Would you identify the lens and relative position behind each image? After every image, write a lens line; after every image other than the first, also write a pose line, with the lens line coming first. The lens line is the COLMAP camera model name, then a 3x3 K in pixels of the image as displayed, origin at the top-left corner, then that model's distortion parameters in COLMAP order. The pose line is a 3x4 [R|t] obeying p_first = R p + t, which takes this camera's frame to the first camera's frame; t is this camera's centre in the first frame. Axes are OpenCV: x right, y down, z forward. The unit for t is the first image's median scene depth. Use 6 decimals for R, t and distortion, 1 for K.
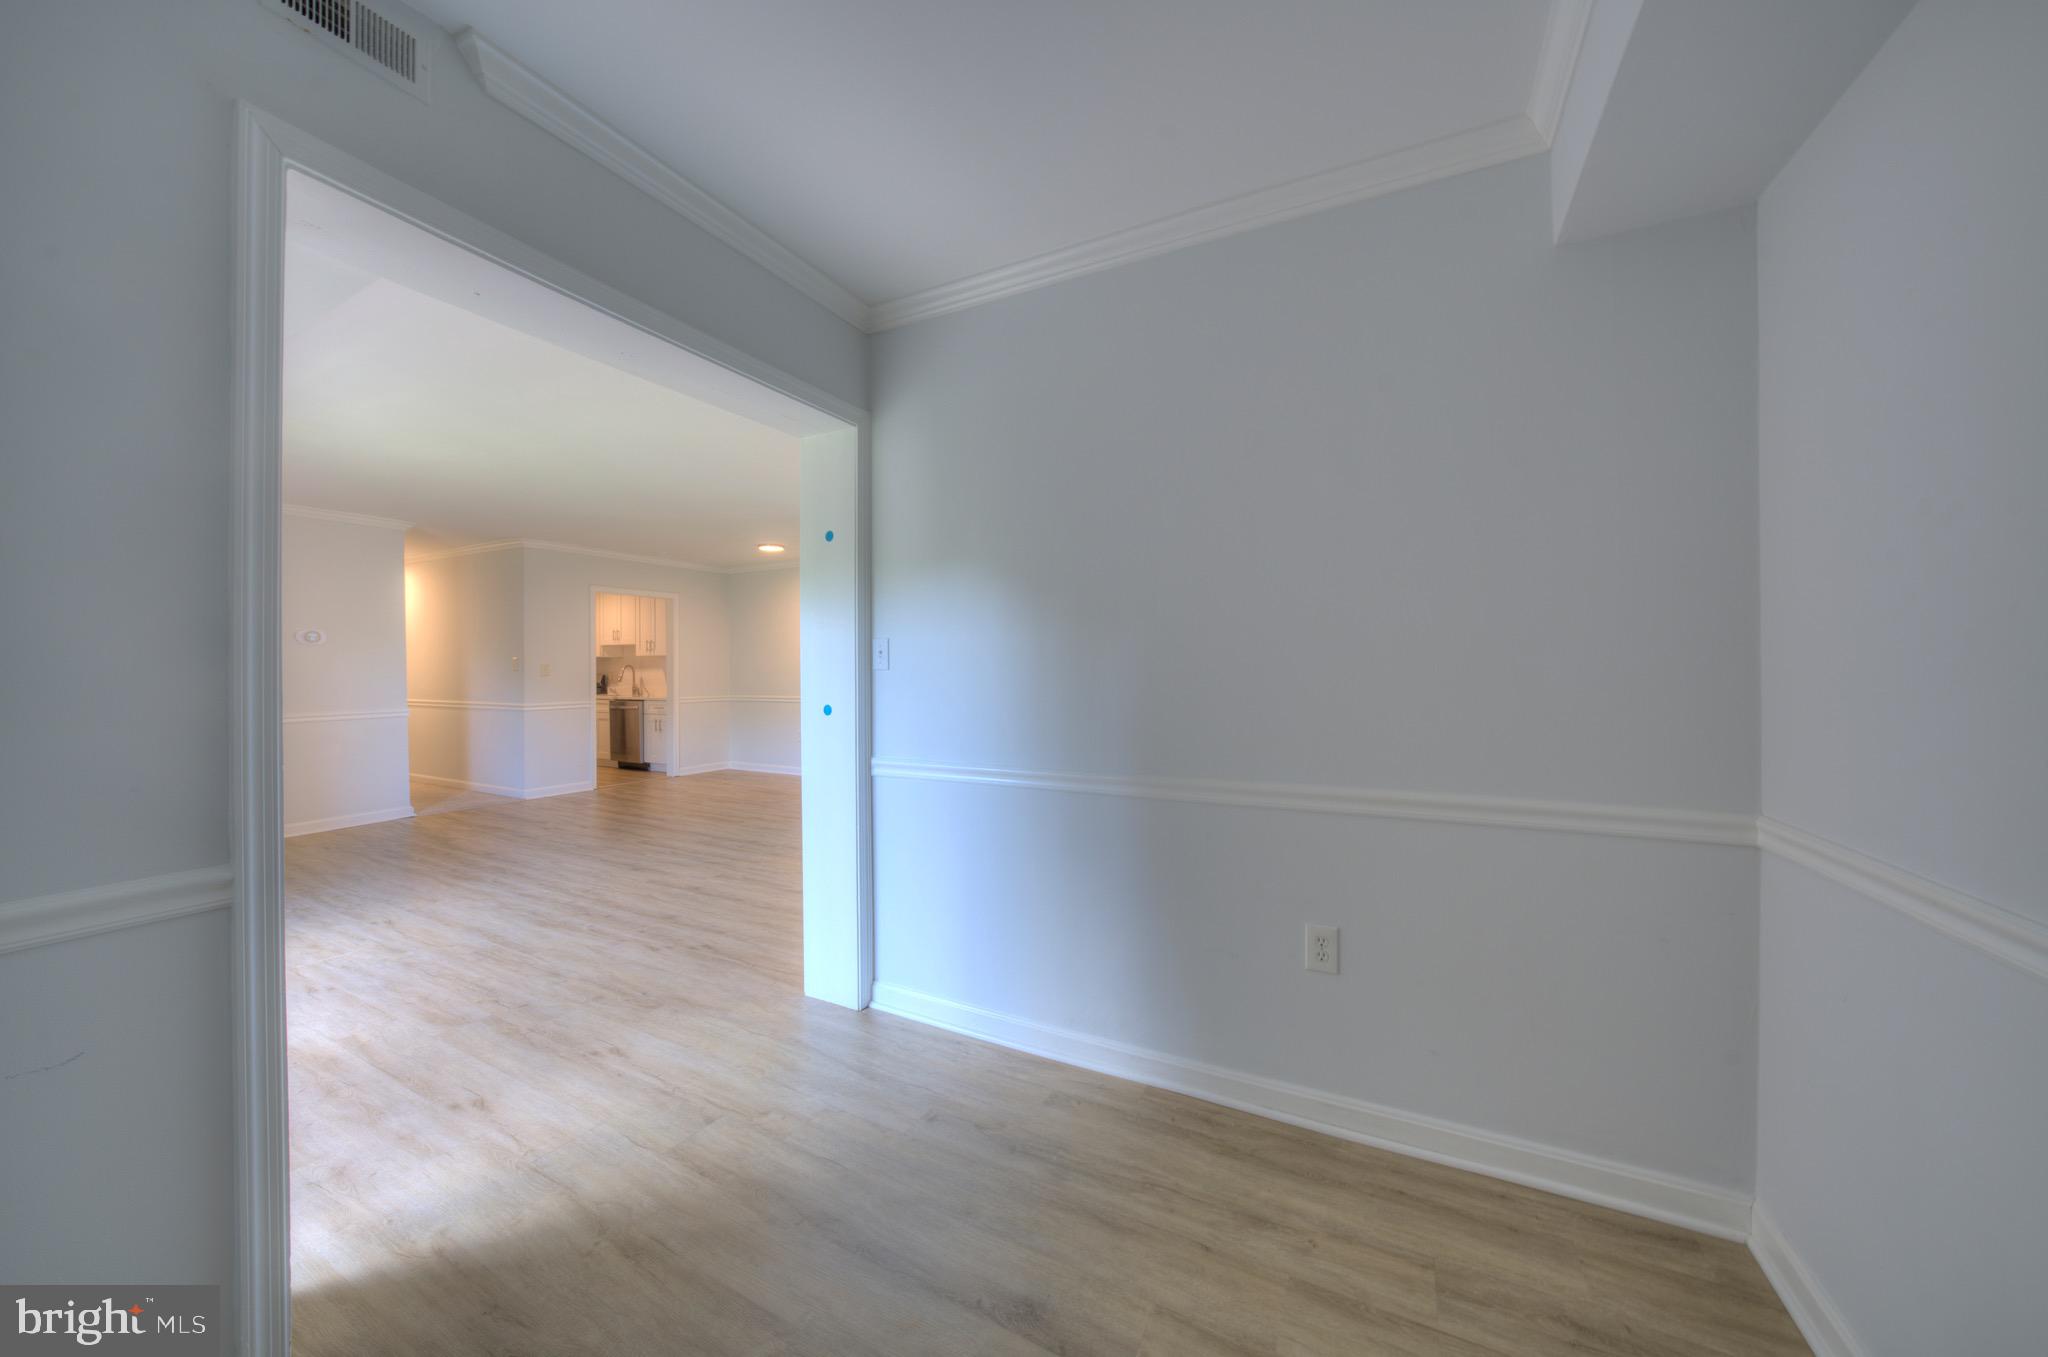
lens RADIAL K [[705.5, 0, 1022.5], [0, 705.5, 671.1], [0, 0, 1]] dist [-0.029461, 0.006925]
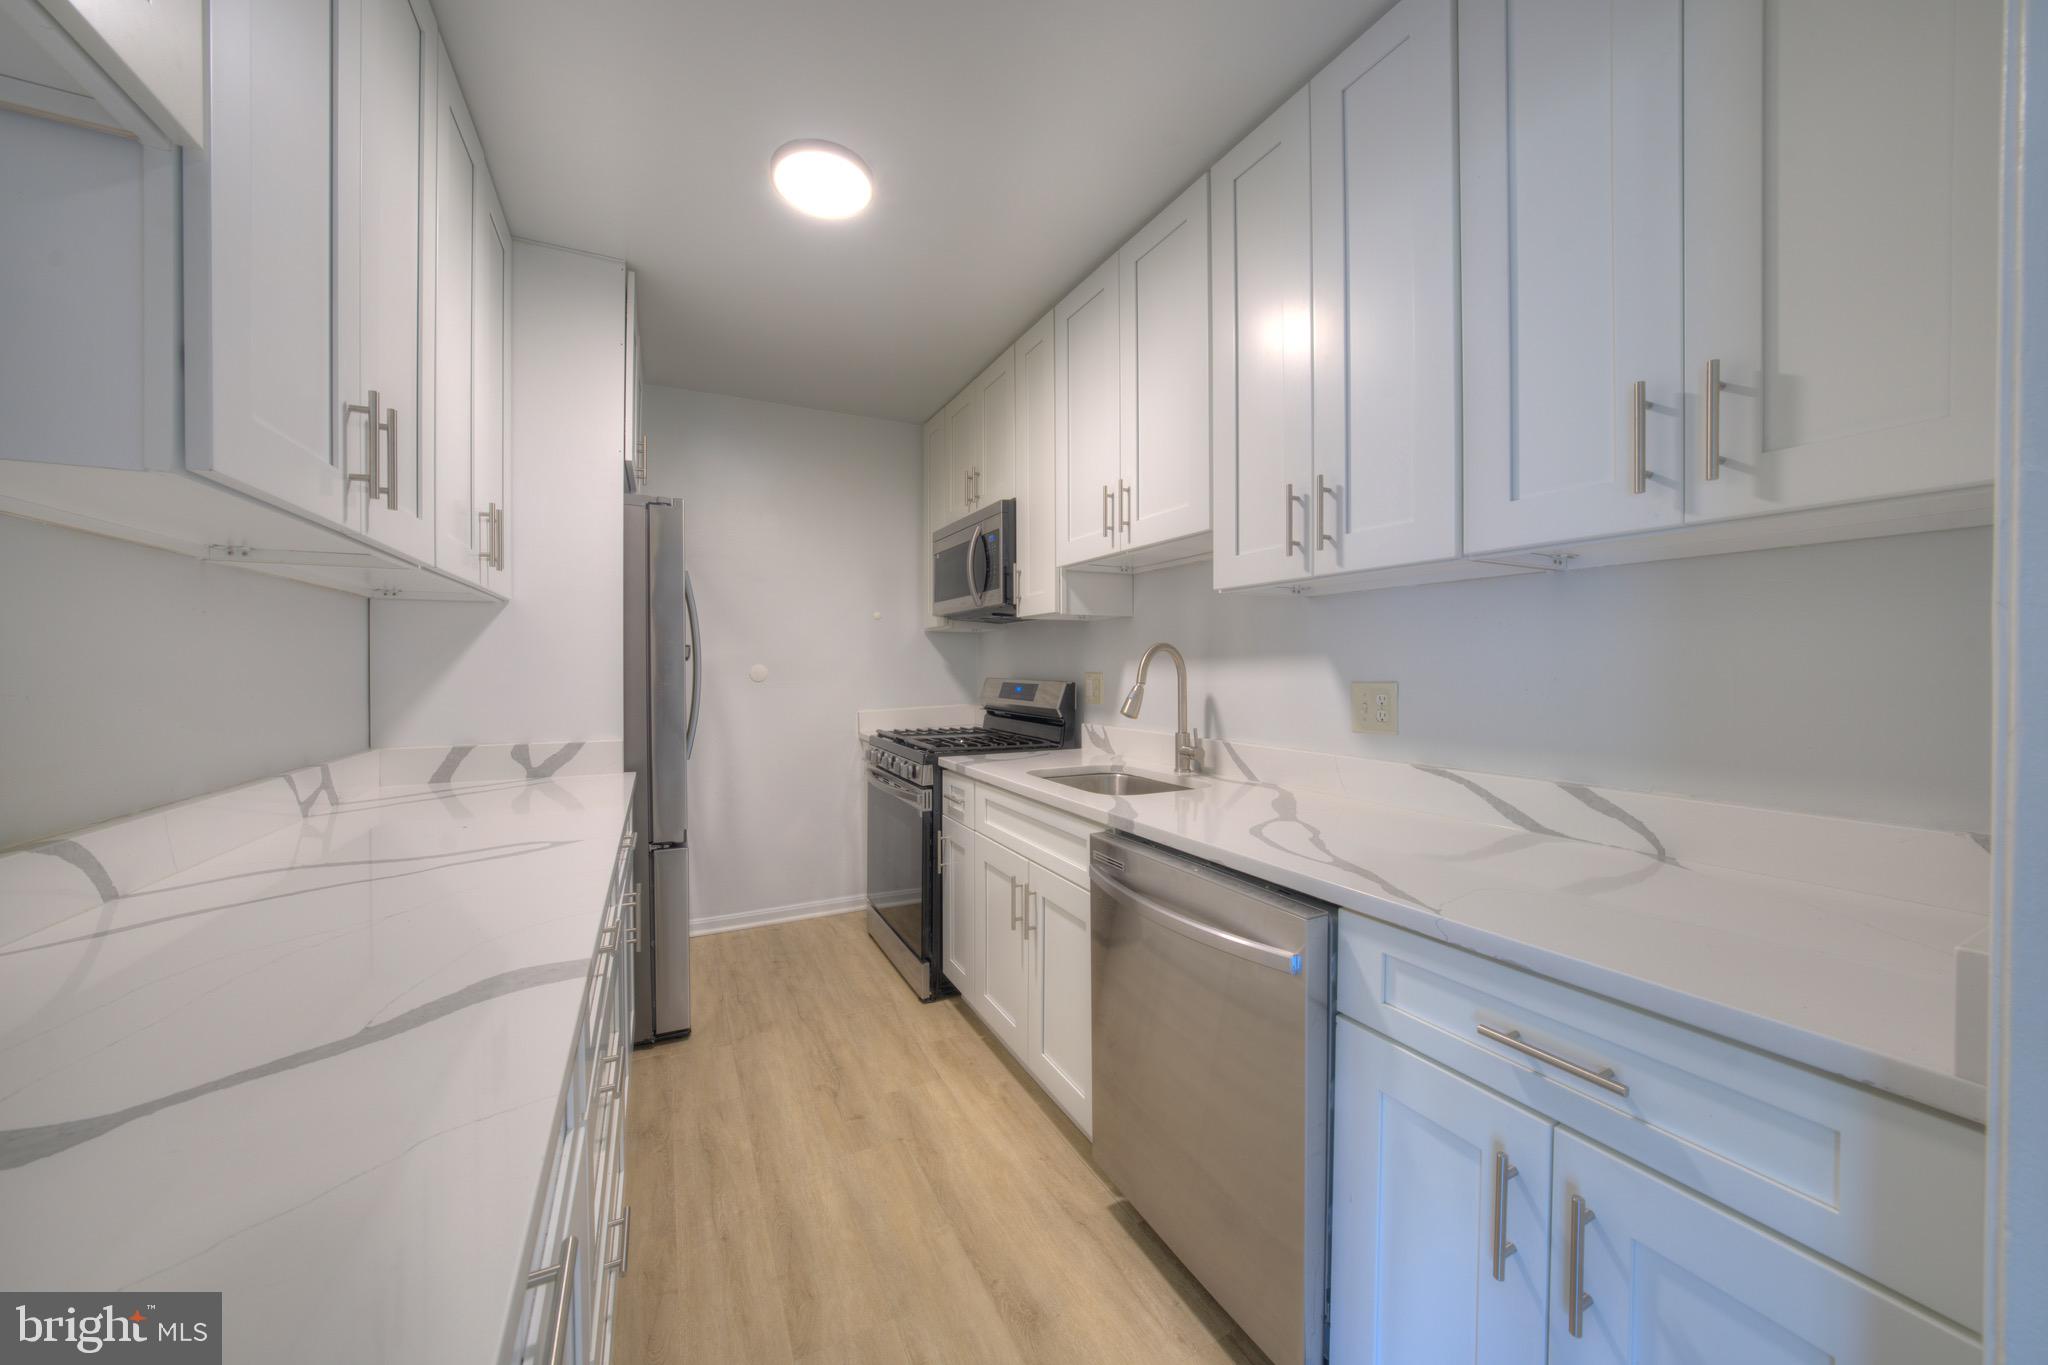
lens RADIAL K [[705.5, 0, 1022.5], [0, 705.5, 675.1], [0, 0, 1]] dist [-0.029461, 0.006925]
pose [[0.813931, 0.007275, -0.580916, -1.048089], [-0.003260, 0.999963, 0.007955, -0.000086], [0.580952, -0.004581, 0.813925, 1.764470]]
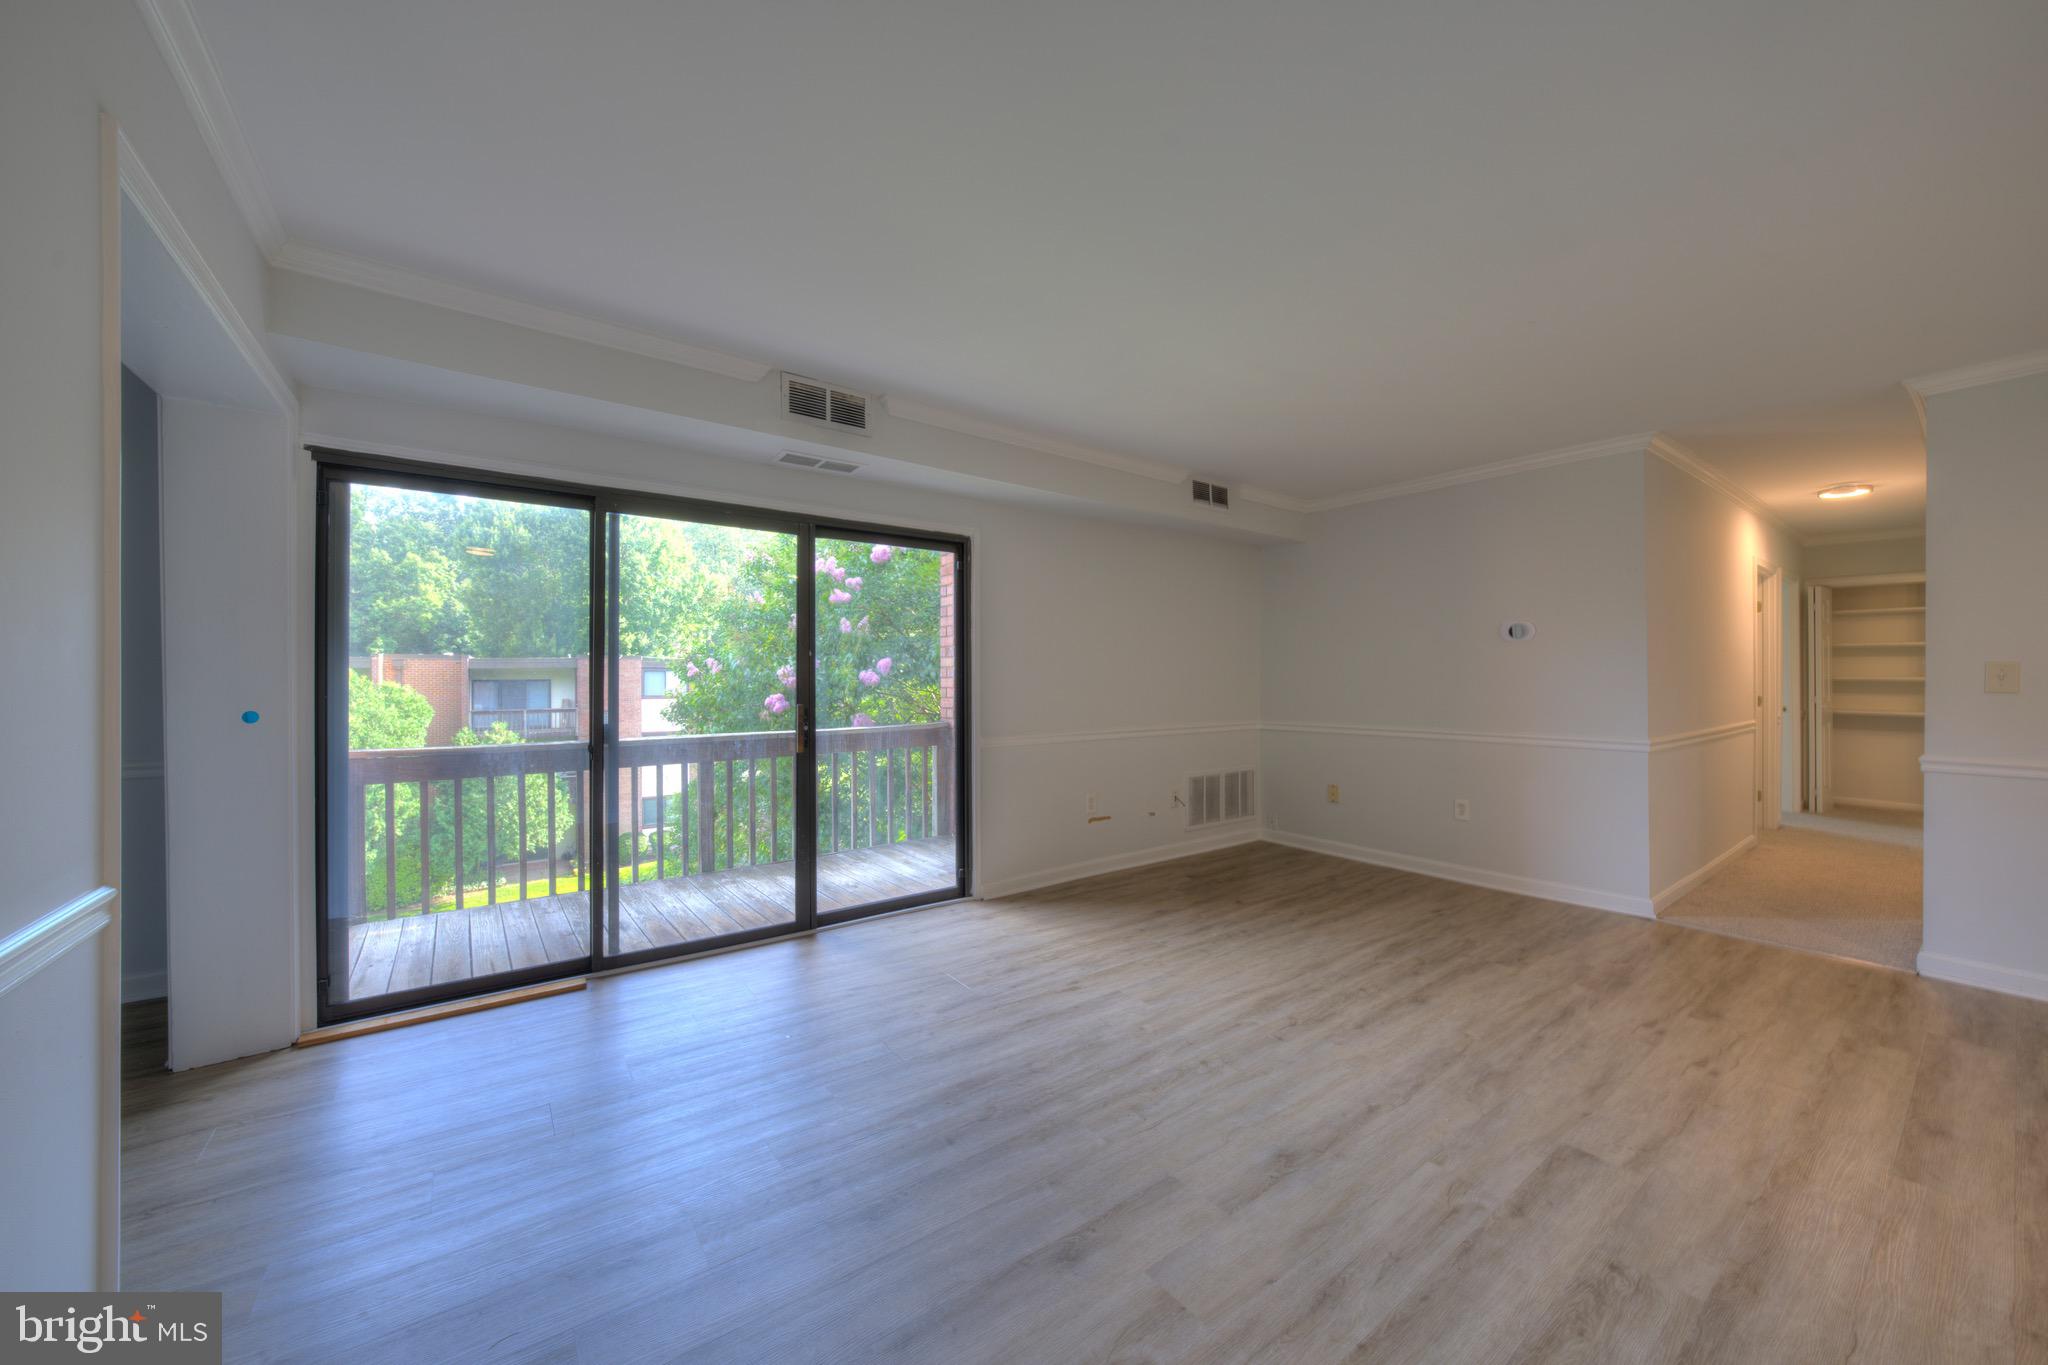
lens RADIAL K [[746.9, 0, 1024.3], [0, 746.9, 675.1], [0, 0, 1]] dist [-0.018052, 0.000159]
pose [[-0.432296, 0.004745, -0.901719, -0.090847], [-0.002790, 0.999974, 0.006600, -0.007784], [0.901727, 0.005369, -0.432272, 1.091726]]
